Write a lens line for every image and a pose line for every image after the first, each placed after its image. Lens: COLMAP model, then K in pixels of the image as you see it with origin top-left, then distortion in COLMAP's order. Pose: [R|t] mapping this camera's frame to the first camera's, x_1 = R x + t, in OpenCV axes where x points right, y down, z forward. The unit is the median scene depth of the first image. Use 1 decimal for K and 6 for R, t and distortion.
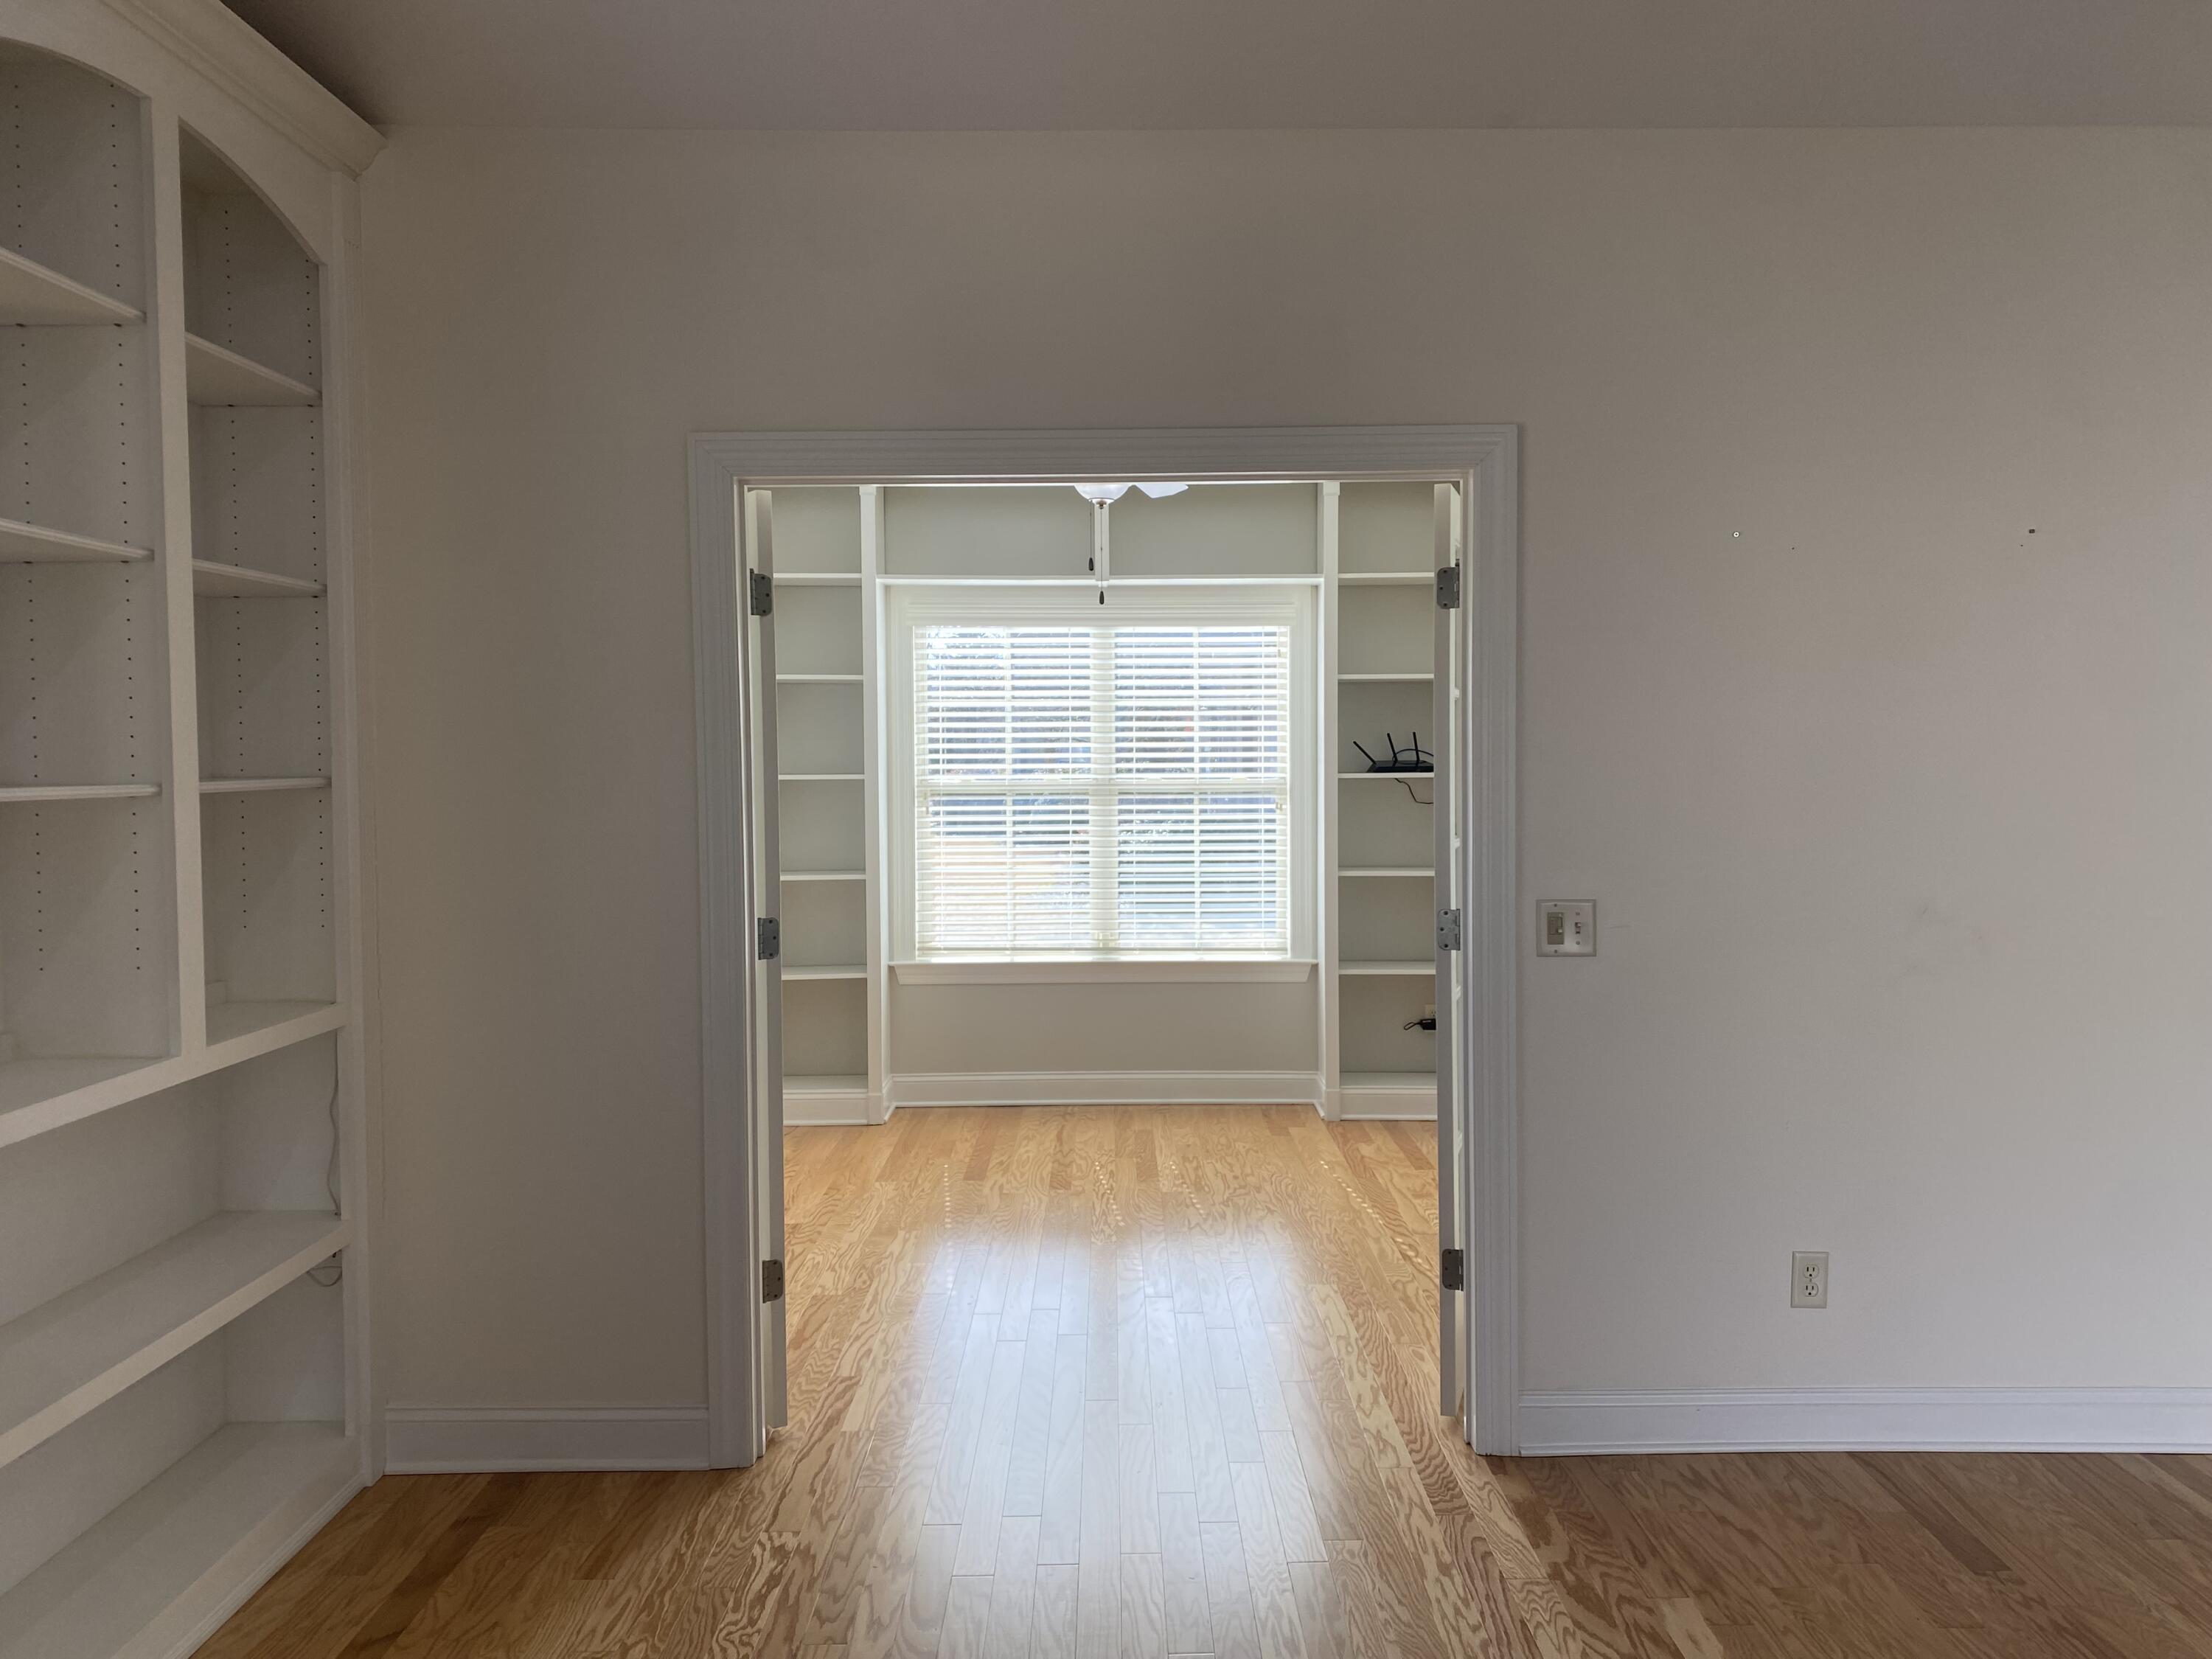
lens RADIAL K [[1695.9, 0, 1113.0], [0, 1695.9, 833.9], [0, 0, 1]] dist [0.061764, -0.053129]
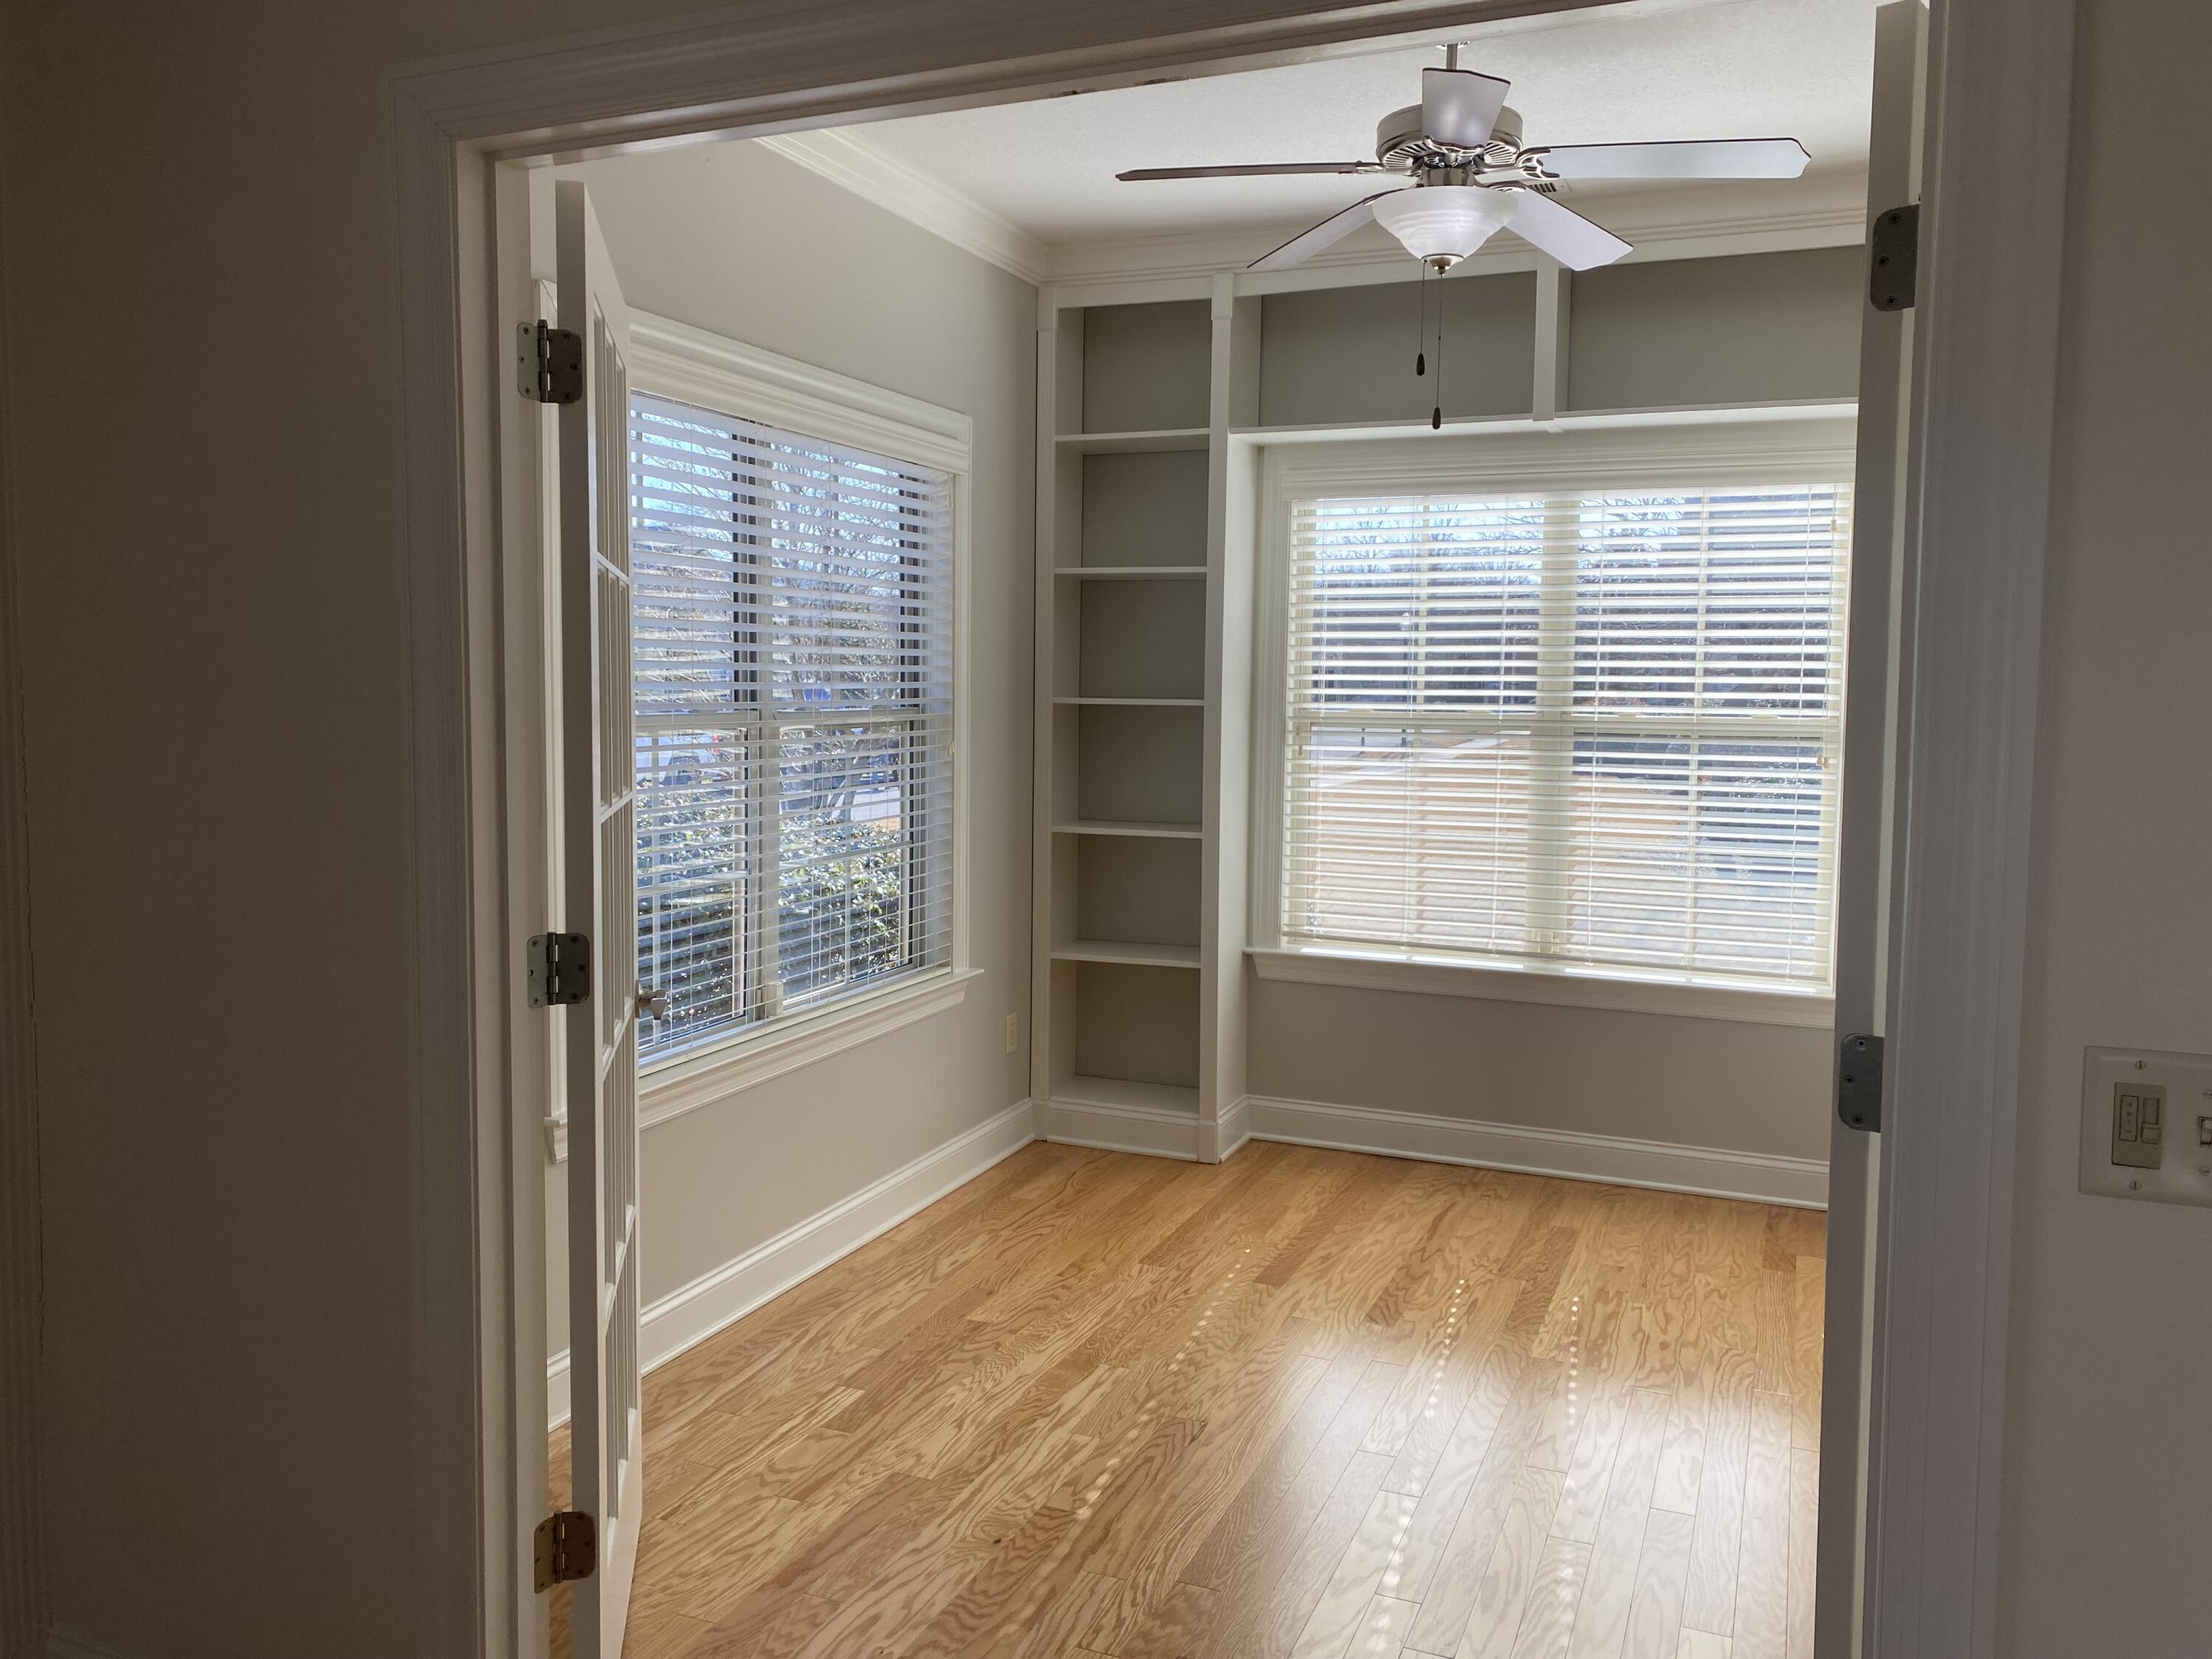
lens RADIAL K [[1695.9, 0, 1100.2], [0, 1695.9, 811.9], [0, 0, 1]] dist [0.061764, -0.053129]
pose [[0.920980, 0.049447, -0.386459, 0.100802], [-0.038269, 0.998598, 0.036569, -0.010556], [0.387725, -0.018890, 0.921581, 0.292569]]
